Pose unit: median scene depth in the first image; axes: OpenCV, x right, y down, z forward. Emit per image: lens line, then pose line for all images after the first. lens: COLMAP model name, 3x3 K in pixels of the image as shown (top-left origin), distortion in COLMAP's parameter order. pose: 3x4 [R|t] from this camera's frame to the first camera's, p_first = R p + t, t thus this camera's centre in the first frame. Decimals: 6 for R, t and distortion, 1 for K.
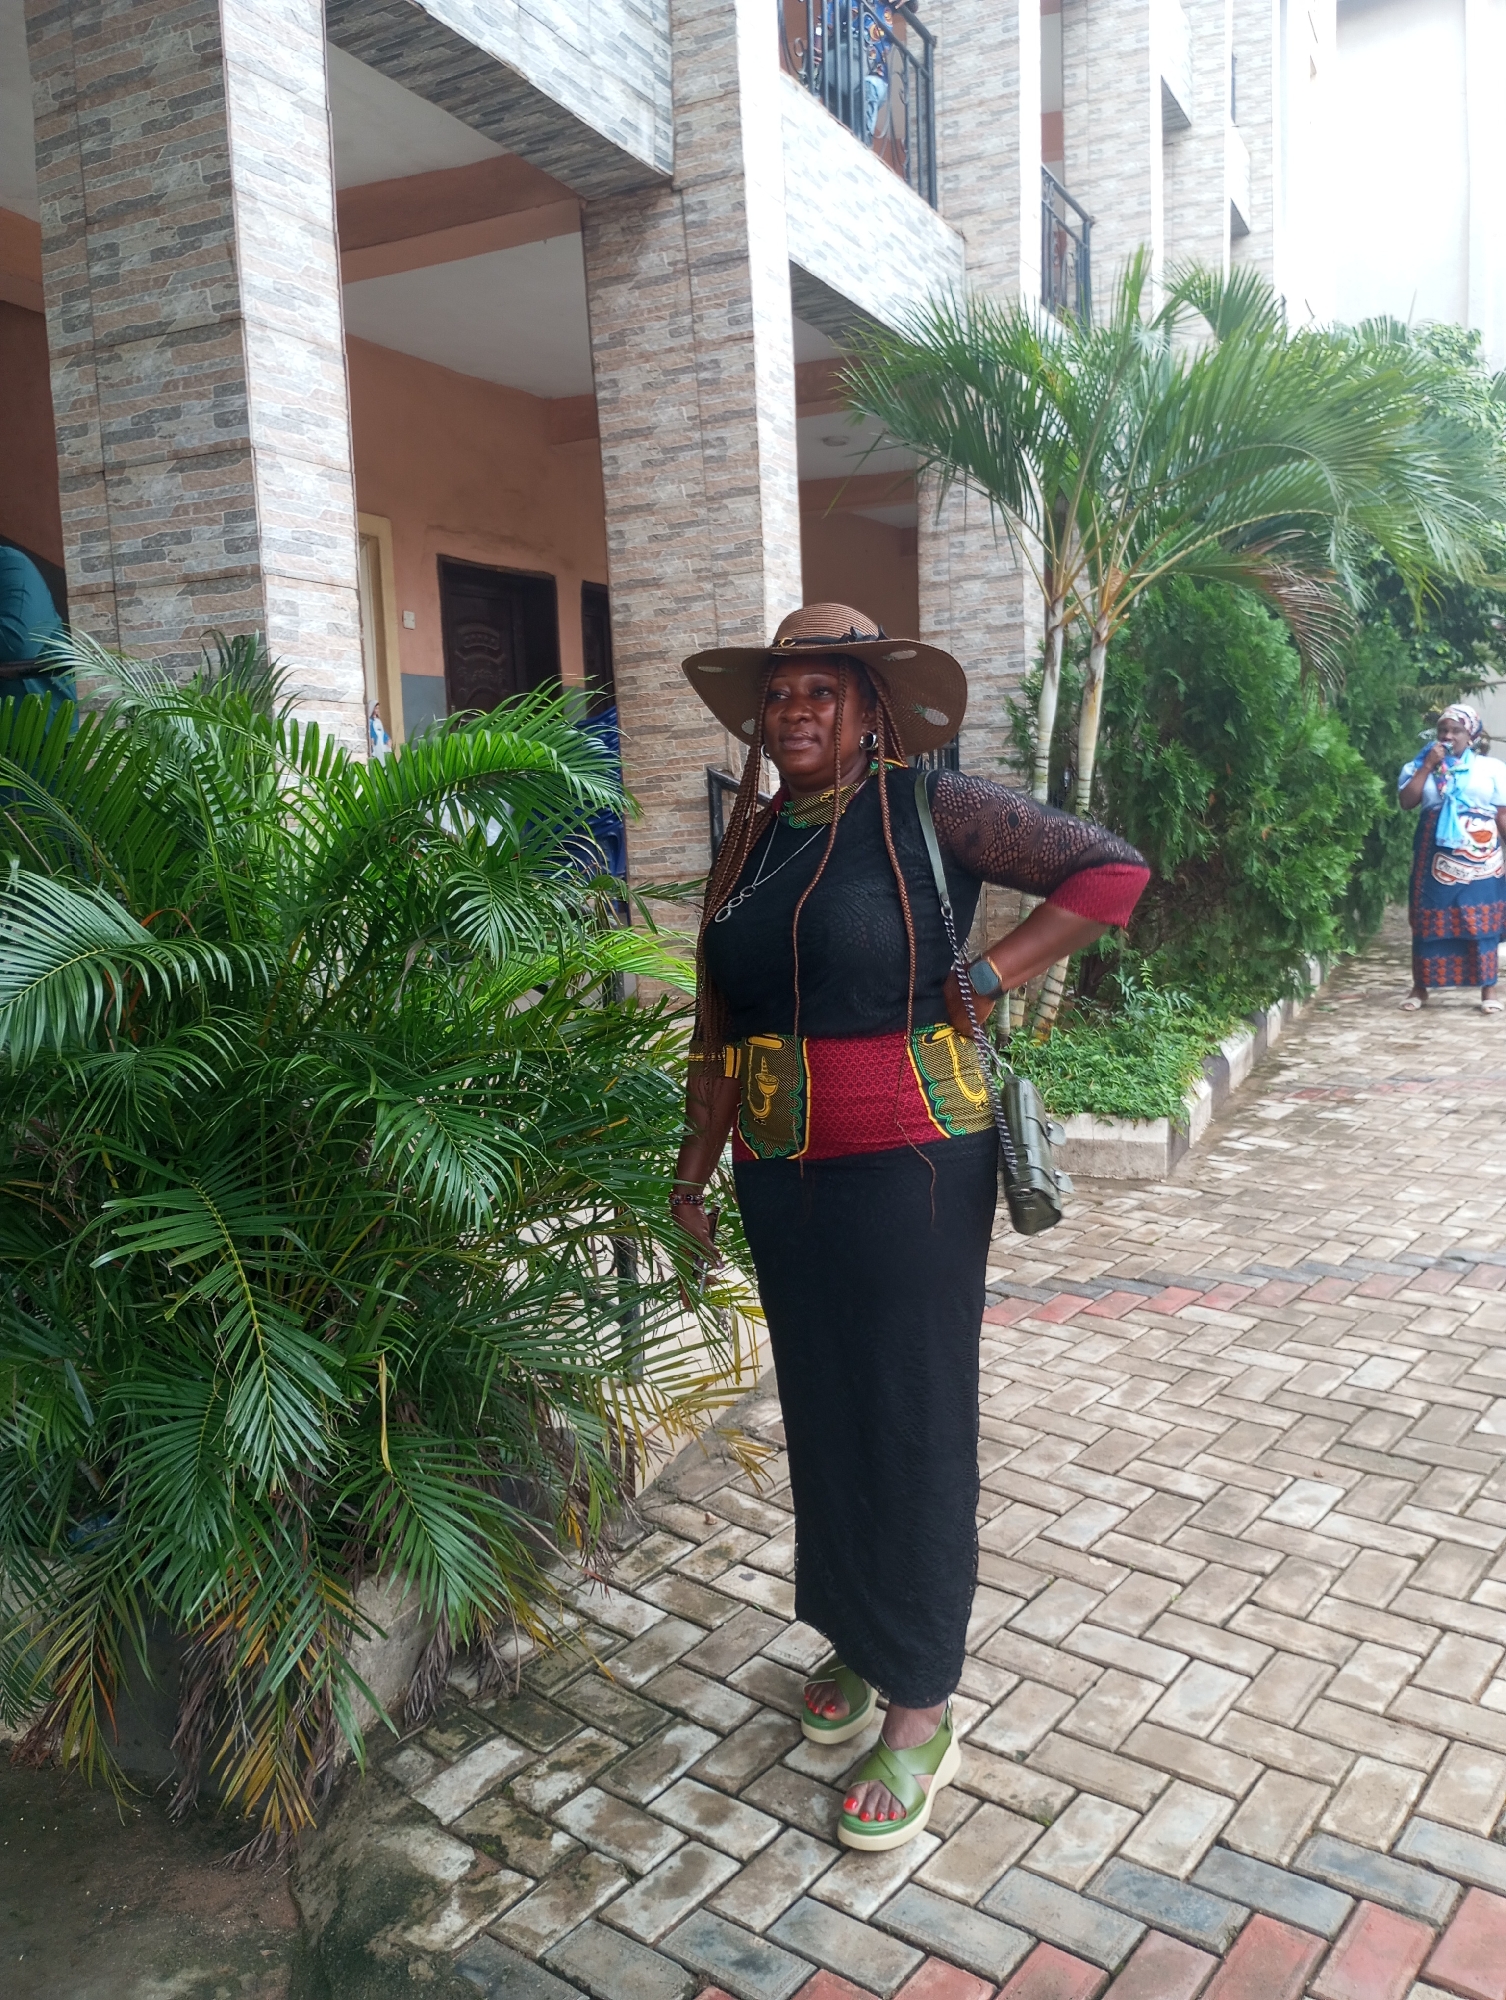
lens RADIAL K [[1619.8, 0, 753.0], [0, 1619.8, 1000.0], [0, 0, 1]] dist [0.040891, -0.067130]
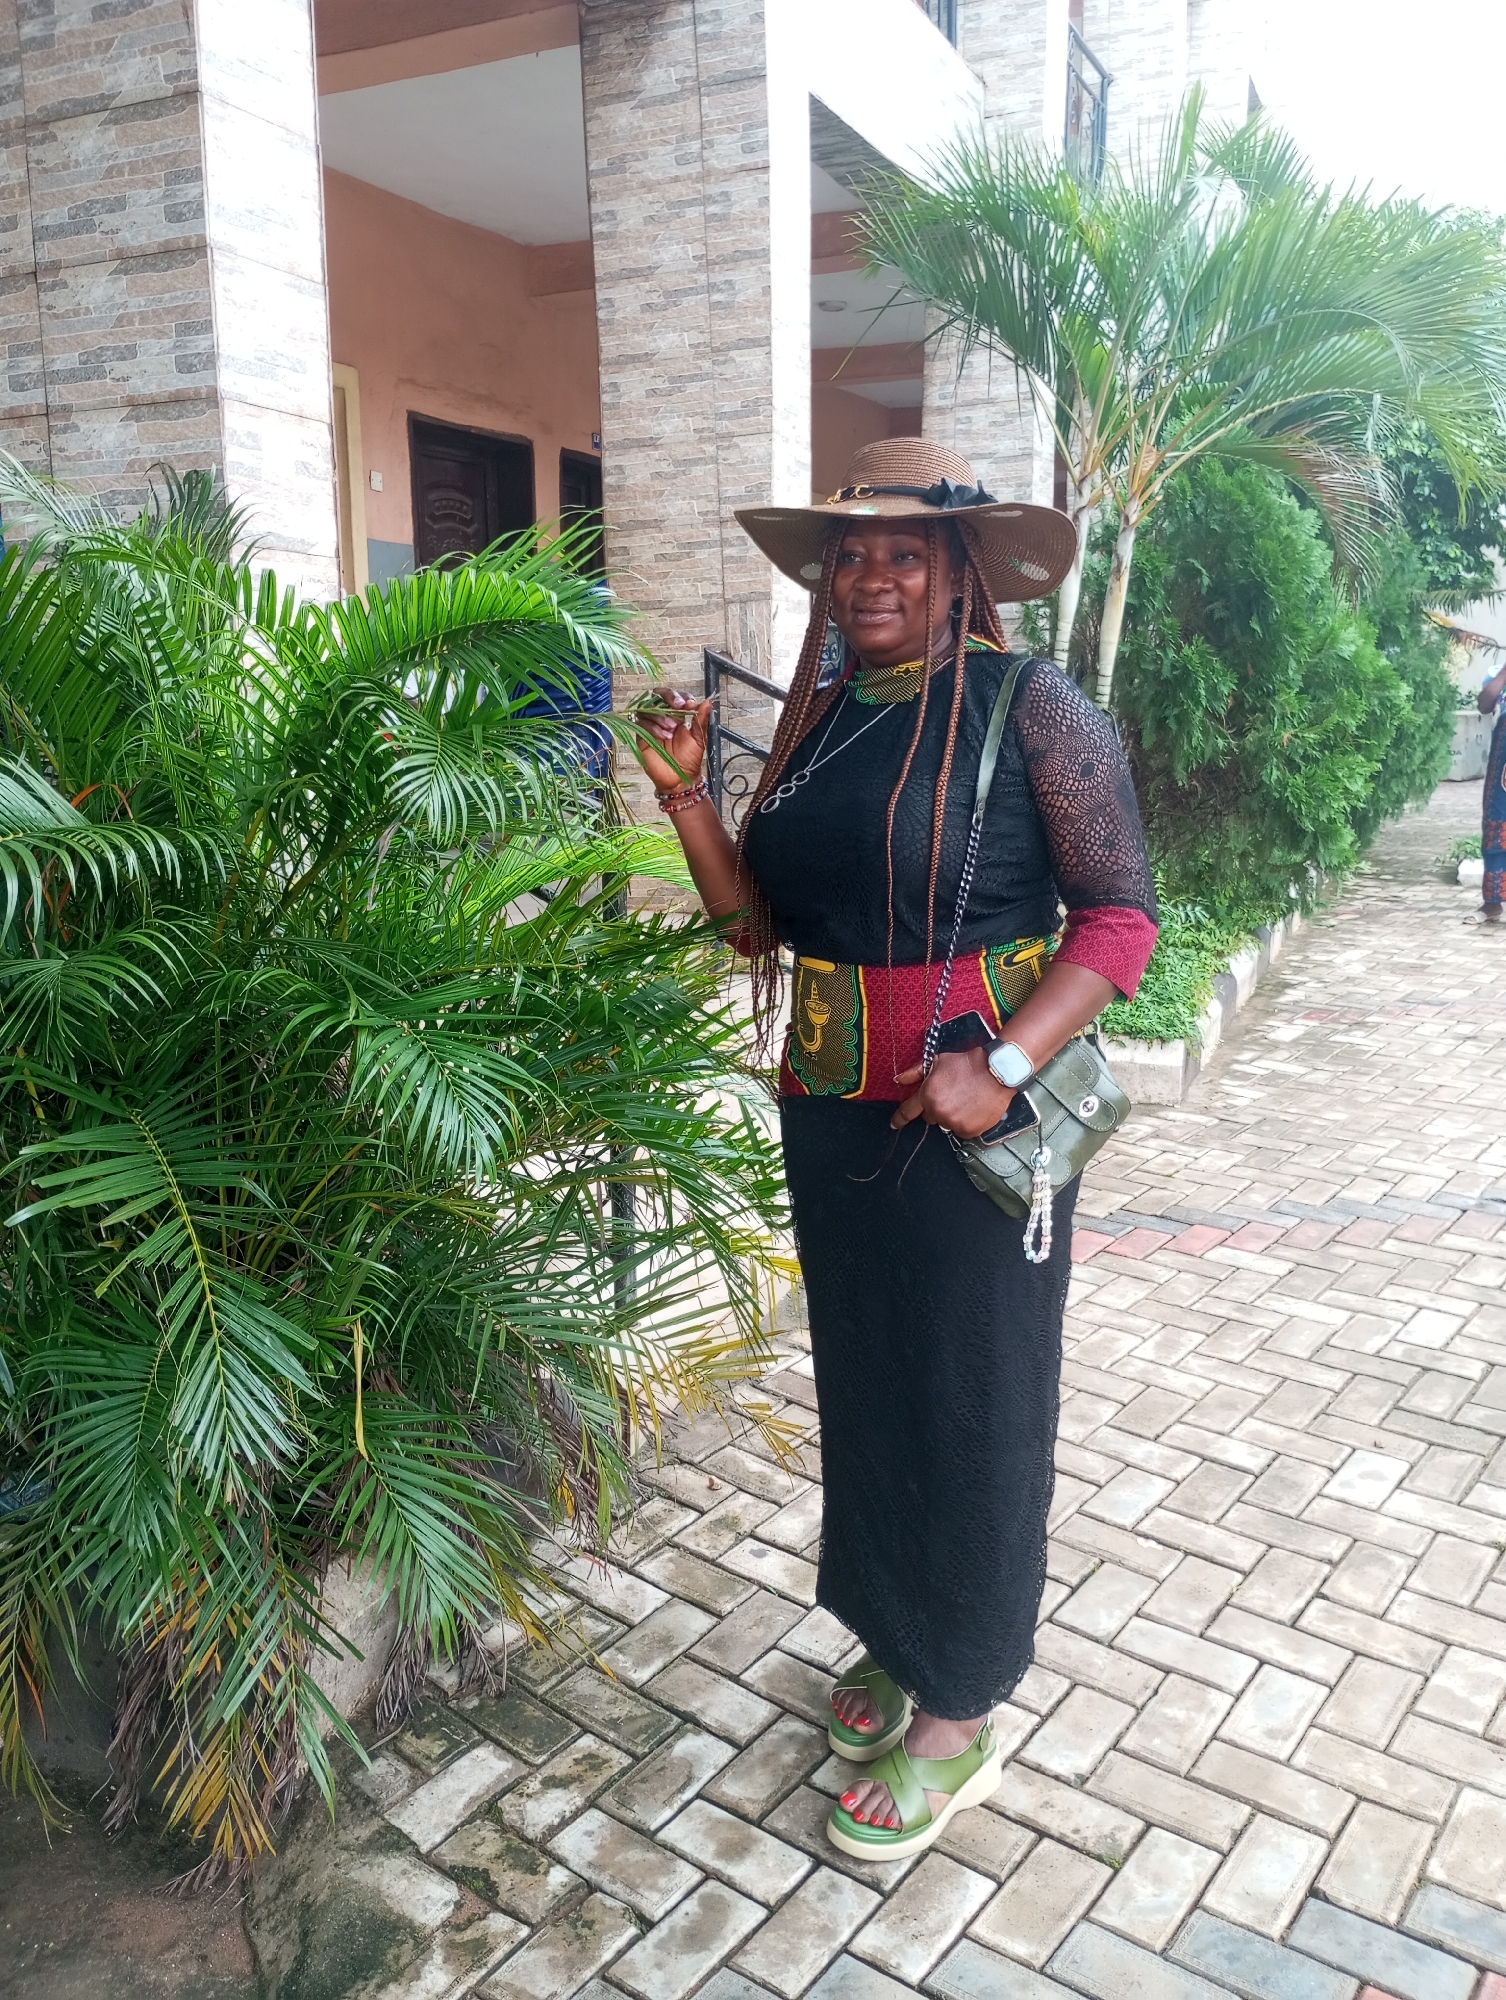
lens RADIAL K [[1619.8, 0, 753.0], [0, 1619.8, 1000.0], [0, 0, 1]] dist [0.040891, -0.067130]
pose [[0.999309, 0.025275, 0.027235, -0.041029], [-0.026964, 0.997614, 0.063555, -0.007400], [-0.025564, -0.064245, 0.997607, 0.131981]]
